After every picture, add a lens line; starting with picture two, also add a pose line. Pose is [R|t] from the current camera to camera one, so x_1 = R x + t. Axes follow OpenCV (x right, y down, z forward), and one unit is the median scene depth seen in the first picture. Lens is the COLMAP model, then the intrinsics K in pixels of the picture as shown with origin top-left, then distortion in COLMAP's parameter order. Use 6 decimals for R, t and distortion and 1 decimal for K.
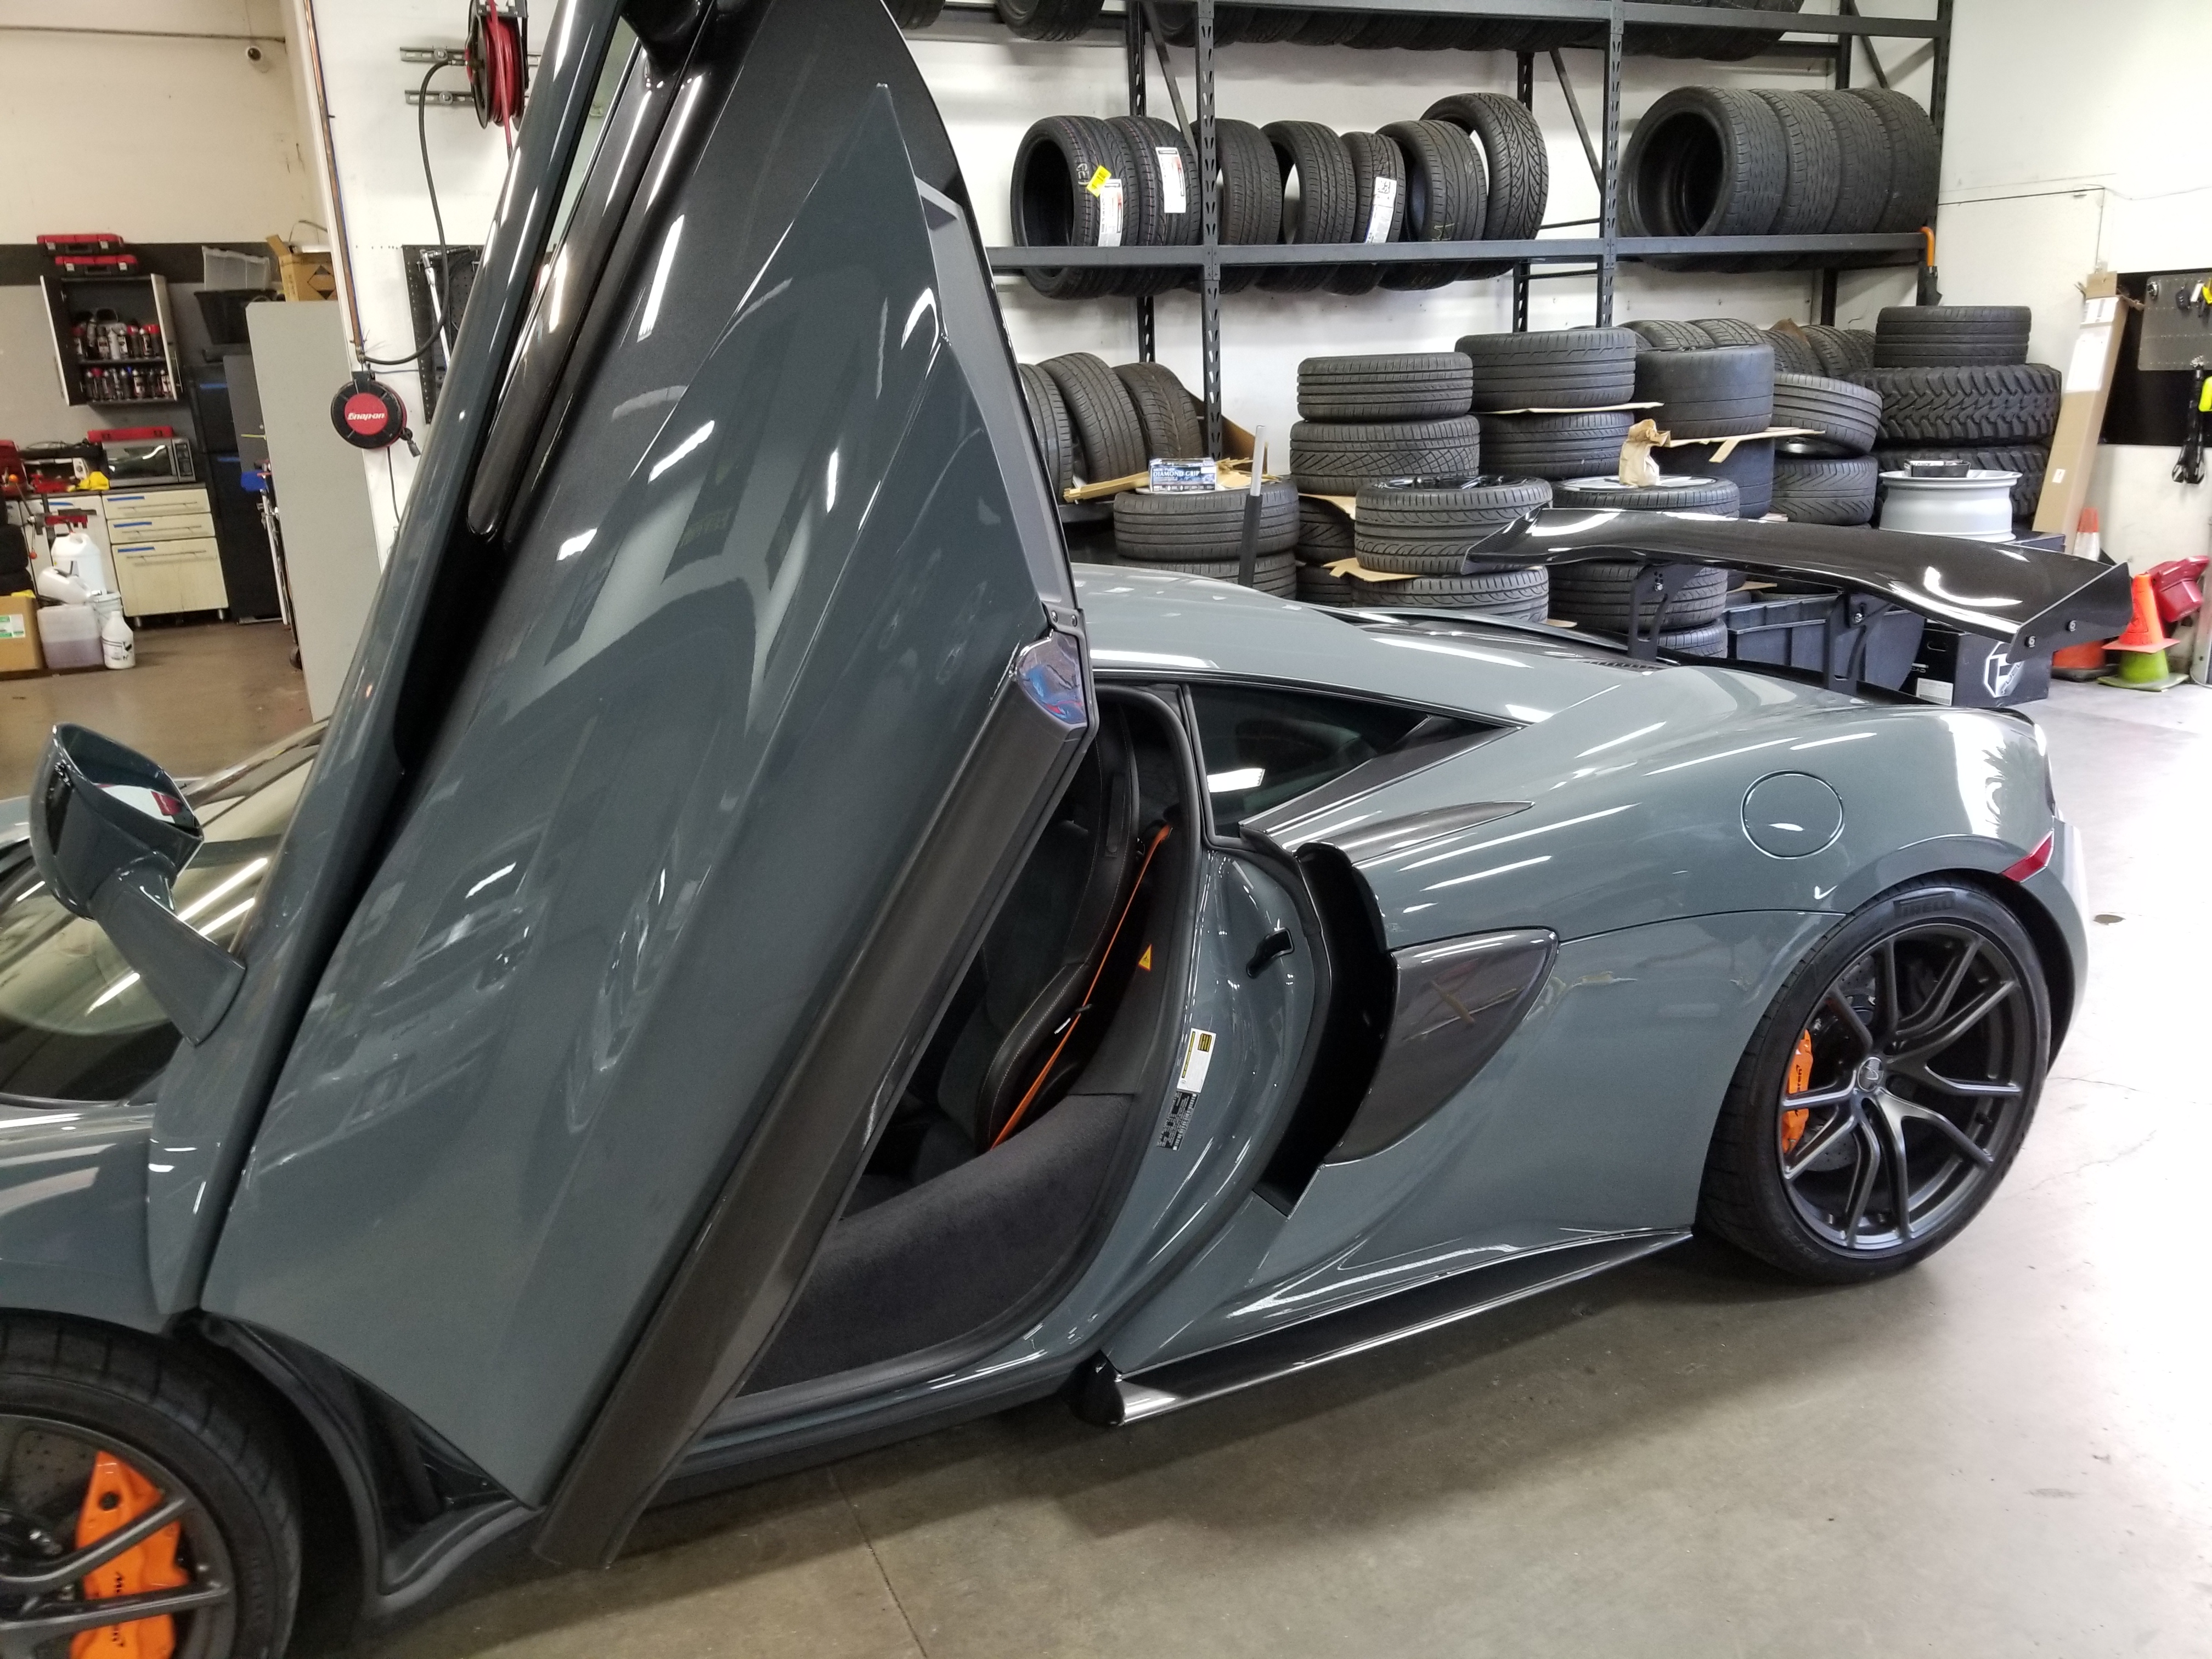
lens RADIAL K [[1727.8, 0, 1109.1], [0, 1727.8, 831.2], [0, 0, 1]] dist [0.079024, -0.142820]
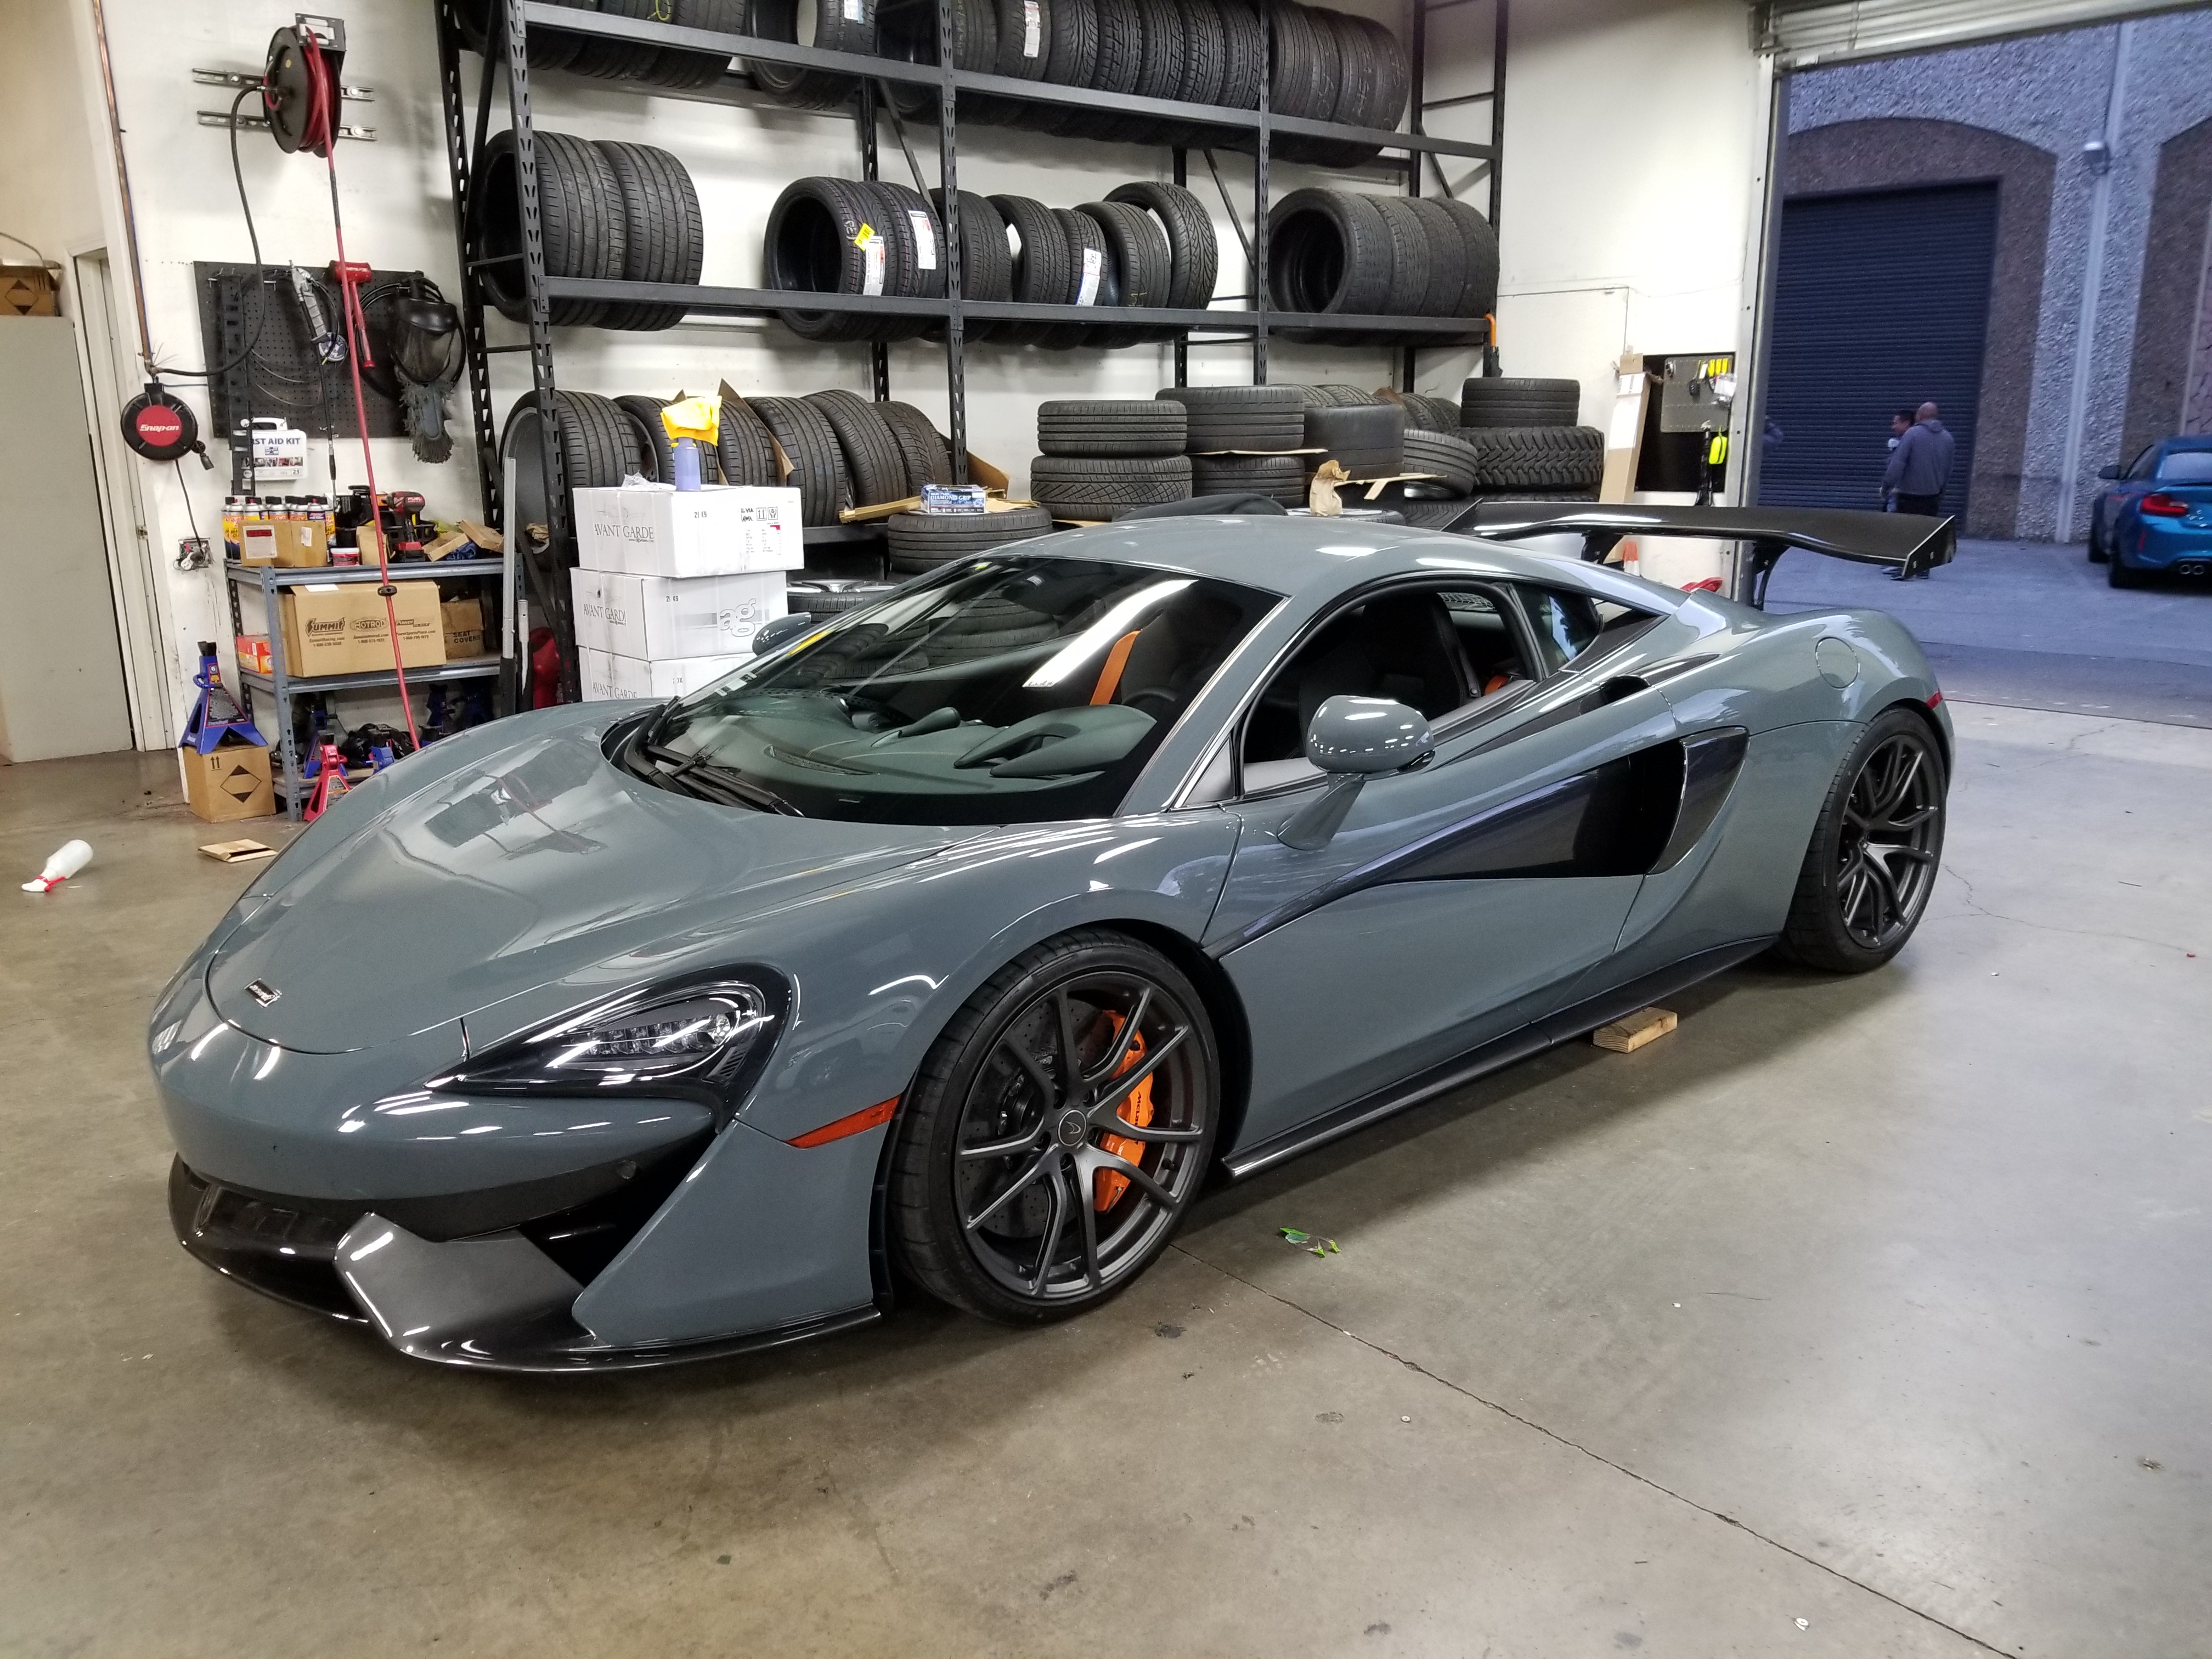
lens RADIAL K [[1687.6, 0, 1106.0], [0, 1687.6, 829.5], [0, 0, 1]] dist [0.062102, -0.102133]
pose [[0.960819, -0.038681, 0.274463, -0.155314], [0.046837, 0.998633, -0.023223, 0.034945], [-0.273190, 0.035168, 0.961317, -0.068512]]
